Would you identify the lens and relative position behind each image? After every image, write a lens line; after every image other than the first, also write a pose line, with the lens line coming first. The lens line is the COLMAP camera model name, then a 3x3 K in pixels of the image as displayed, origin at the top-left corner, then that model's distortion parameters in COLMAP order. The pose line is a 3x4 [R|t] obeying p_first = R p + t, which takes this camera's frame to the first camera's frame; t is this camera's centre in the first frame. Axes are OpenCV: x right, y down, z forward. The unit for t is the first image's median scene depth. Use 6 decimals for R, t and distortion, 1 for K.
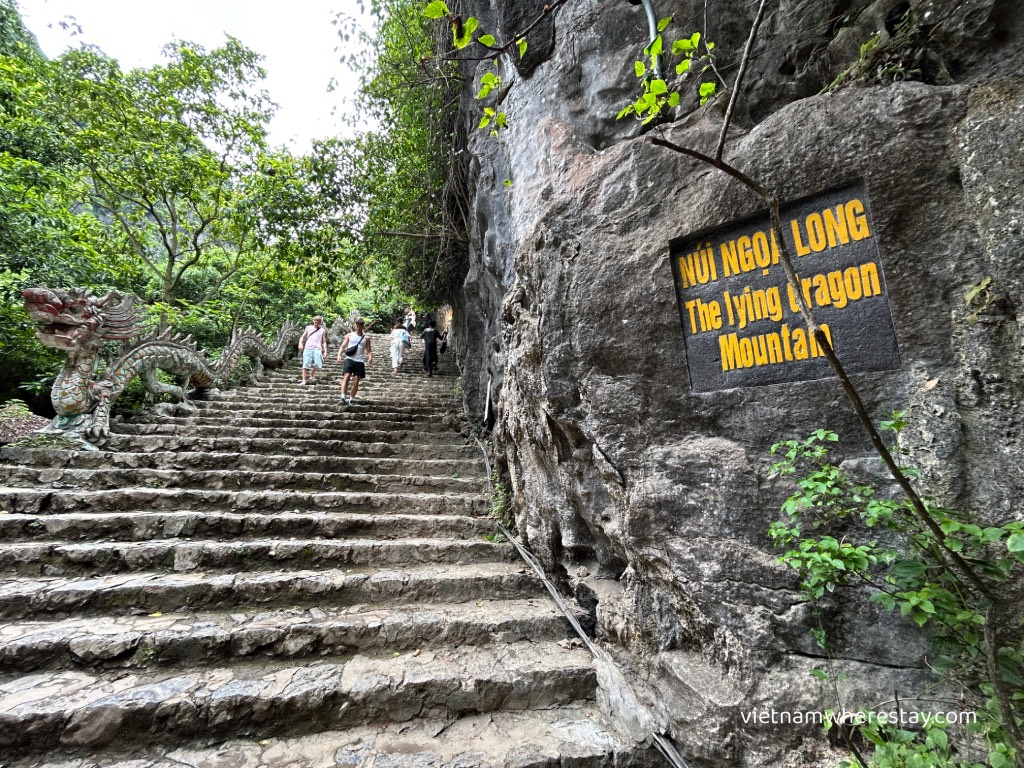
lens RADIAL K [[417.2, 0, 512.4], [0, 417.2, 380.2], [0, 0, 1]] dist [-0.000985, 0.000216]
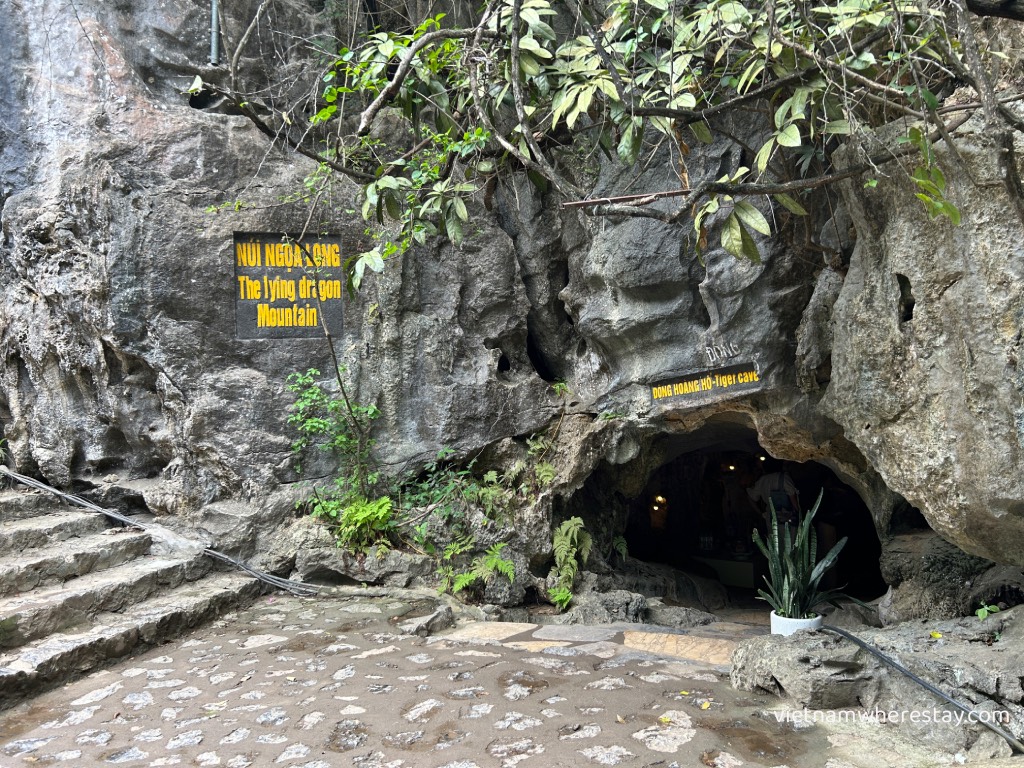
lens RADIAL K [[766.2, 0, 513.1], [0, 766.2, 383.1], [0, 0, 1]] dist [0.063900, -0.075515]
pose [[0.495474, -0.025472, 0.868249, -1.496686], [-0.163535, 0.978960, 0.122043, -0.317335], [-0.853089, -0.202458, 0.480884, -1.213322]]
